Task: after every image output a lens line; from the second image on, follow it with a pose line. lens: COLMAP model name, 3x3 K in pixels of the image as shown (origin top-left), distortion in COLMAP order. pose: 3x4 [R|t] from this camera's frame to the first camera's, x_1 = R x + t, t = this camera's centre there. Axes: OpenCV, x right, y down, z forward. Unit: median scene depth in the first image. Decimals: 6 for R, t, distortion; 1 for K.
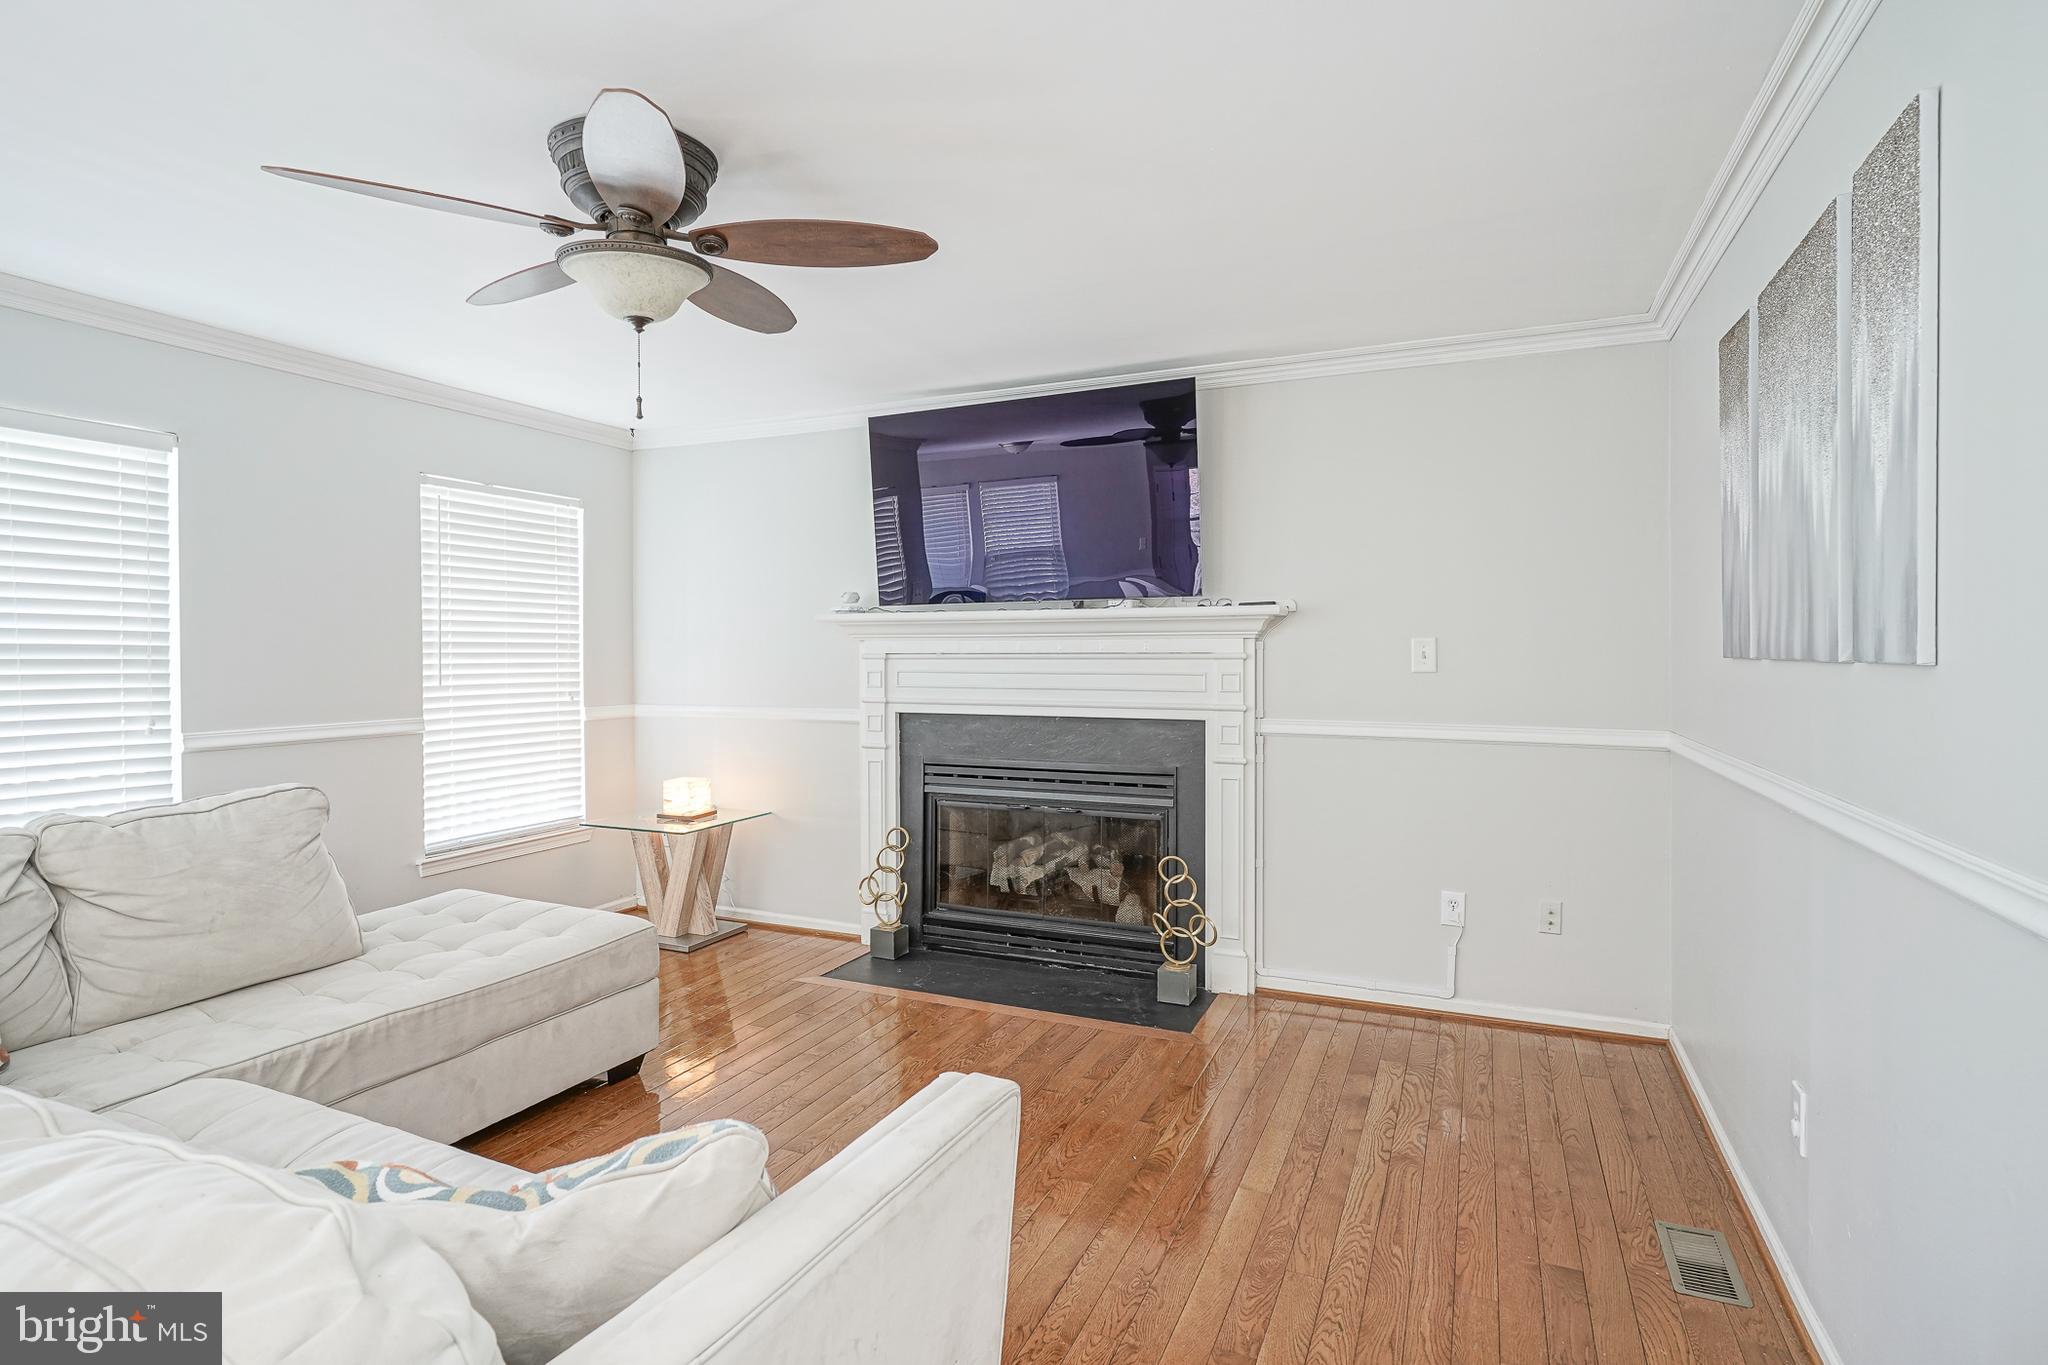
lens RADIAL K [[992.5, 0, 1024.0], [0, 992.5, 682.5], [0, 0, 1]] dist [-0.000252, -0.000146]
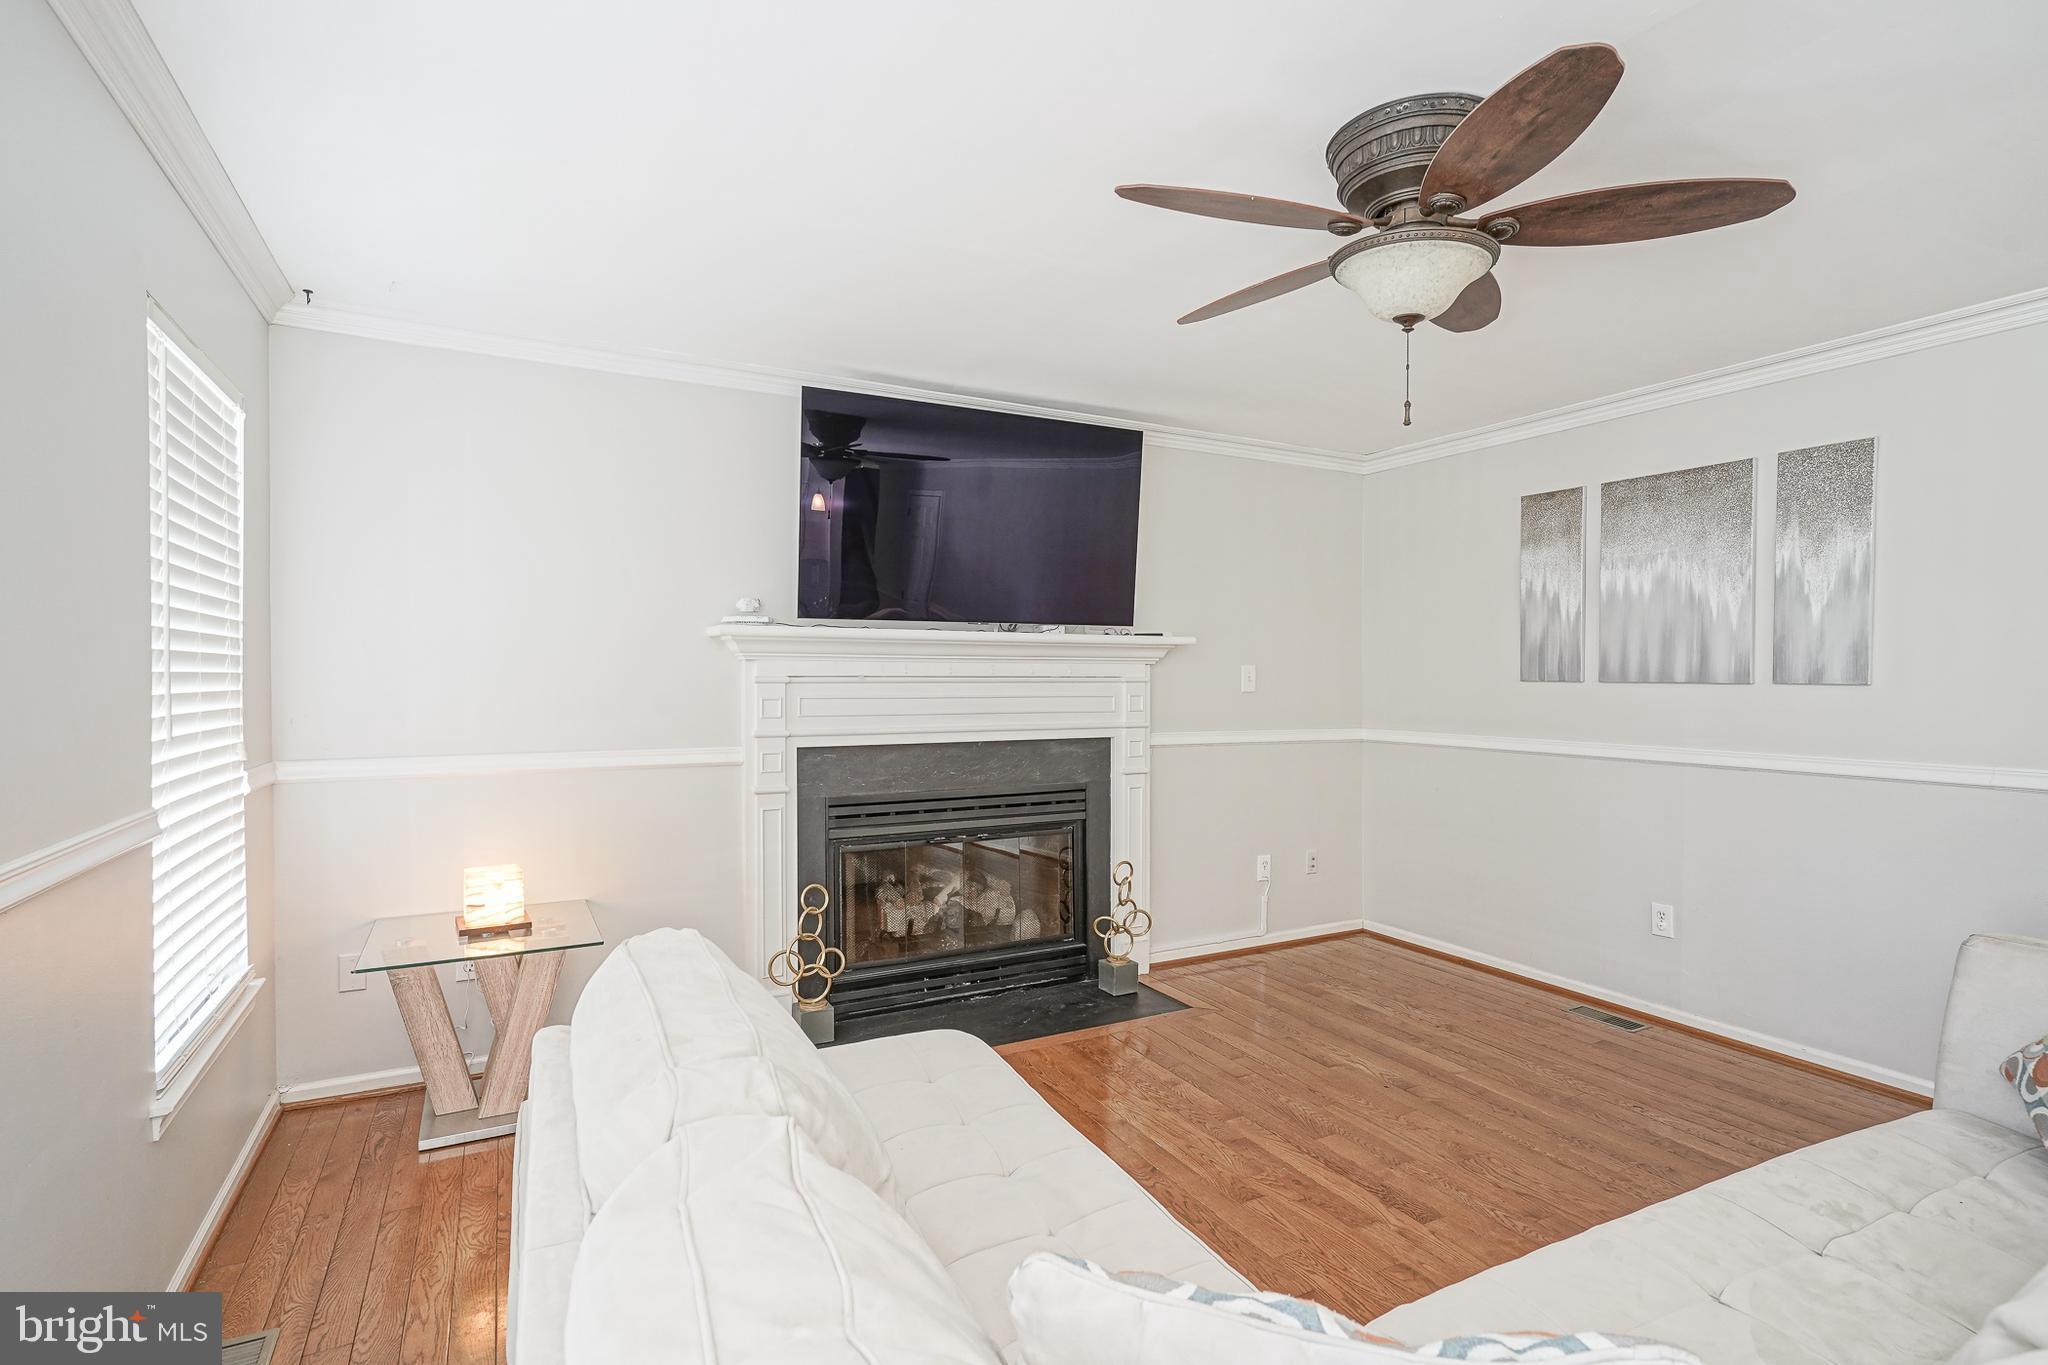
lens RADIAL K [[974.8, 0, 1024.8], [0, 974.8, 708.1], [0, 0, 1]] dist [-0.001552, 0.000976]
pose [[0.625089, -0.022804, 0.780220, -0.716337], [0.019348, 0.999719, 0.013718, -0.011223], [-0.780314, 0.006520, 0.625354, 0.383331]]
